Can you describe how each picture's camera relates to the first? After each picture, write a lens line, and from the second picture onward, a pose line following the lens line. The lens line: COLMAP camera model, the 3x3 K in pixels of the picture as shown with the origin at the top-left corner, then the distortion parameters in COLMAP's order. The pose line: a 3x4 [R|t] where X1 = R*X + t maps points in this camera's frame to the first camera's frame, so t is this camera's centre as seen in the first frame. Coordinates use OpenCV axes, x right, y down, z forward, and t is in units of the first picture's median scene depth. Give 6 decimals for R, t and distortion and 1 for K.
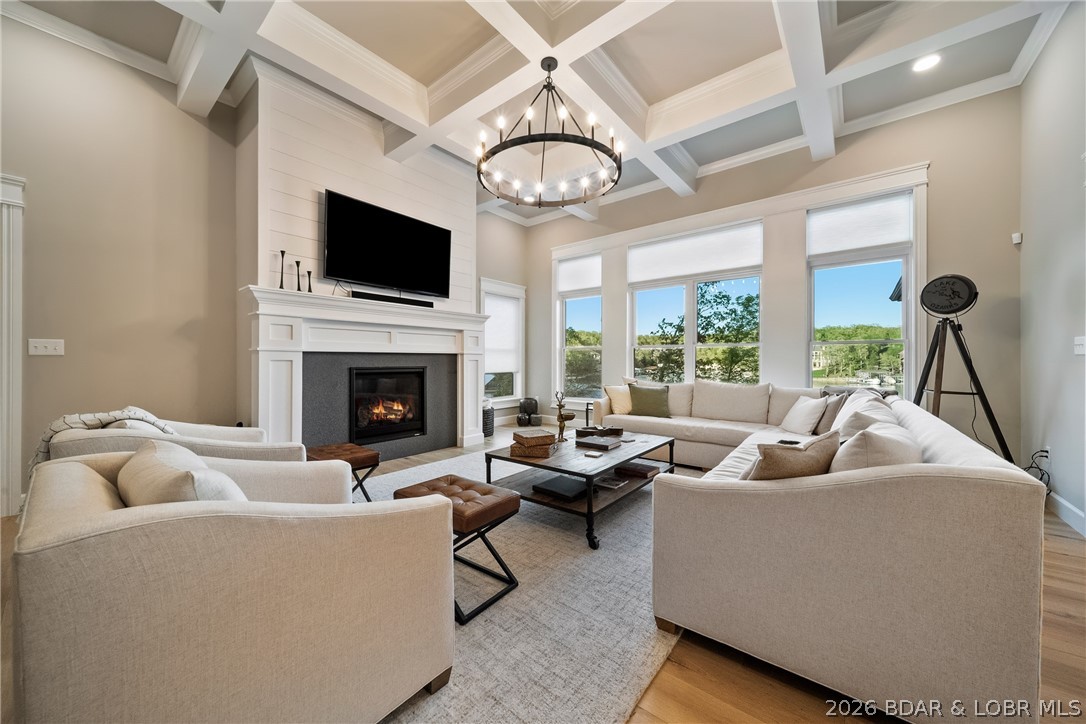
lens RADIAL K [[383.2, 0, 537.2], [0, 383.2, 362.7], [0, 0, 1]] dist [0.001715, -0.000469]
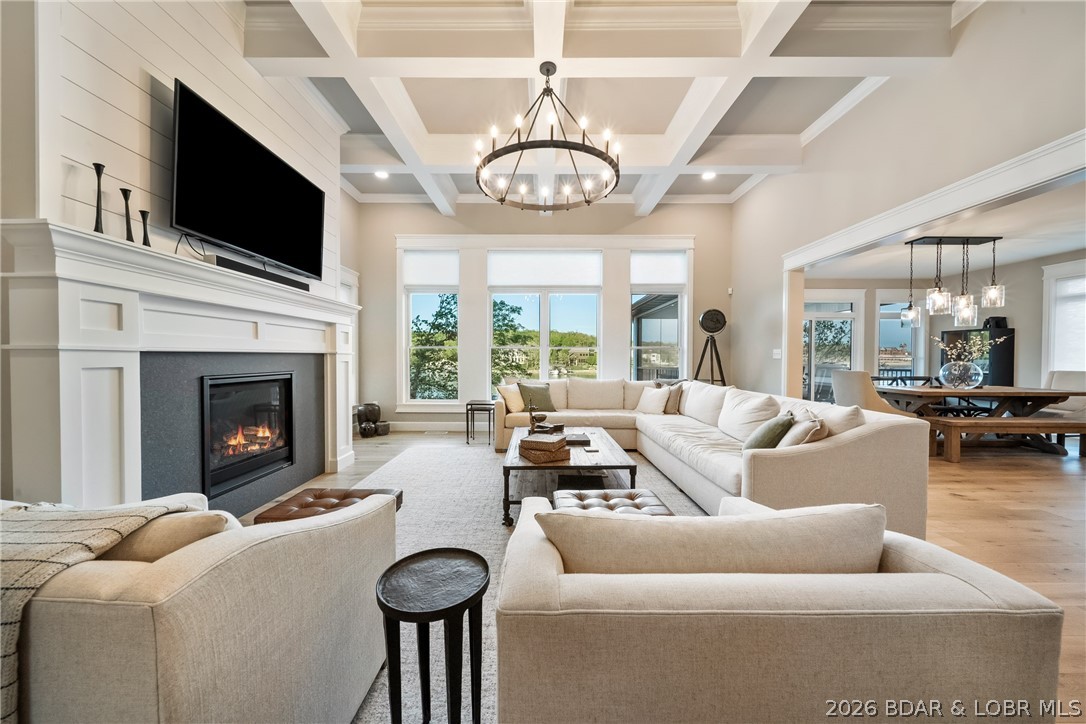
lens RADIAL K [[383.2, 0, 537.2], [0, 383.2, 362.7], [0, 0, 1]] dist [0.001715, -0.000469]
pose [[0.771299, -0.010129, 0.636393, -0.541615], [0.003545, 0.999926, 0.011618, -0.019784], [-0.636464, -0.006705, 0.771278, 0.205756]]
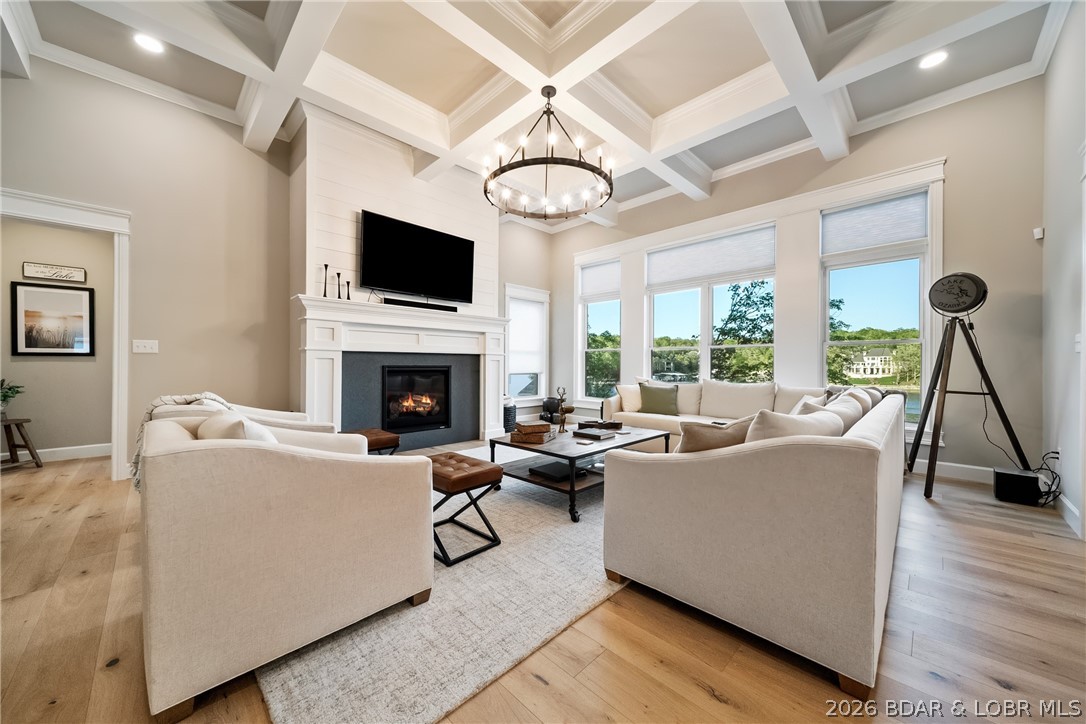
lens RADIAL K [[384.8, 0, 539.6], [0, 384.8, 367.2], [0, 0, 1]] dist [0.005102, 0.000065]
pose [[0.994560, 0.004638, -0.104060, 0.106509], [-0.004628, 0.999989, 0.000338, 0.017494], [0.104060, 0.000146, 0.994571, -0.098918]]
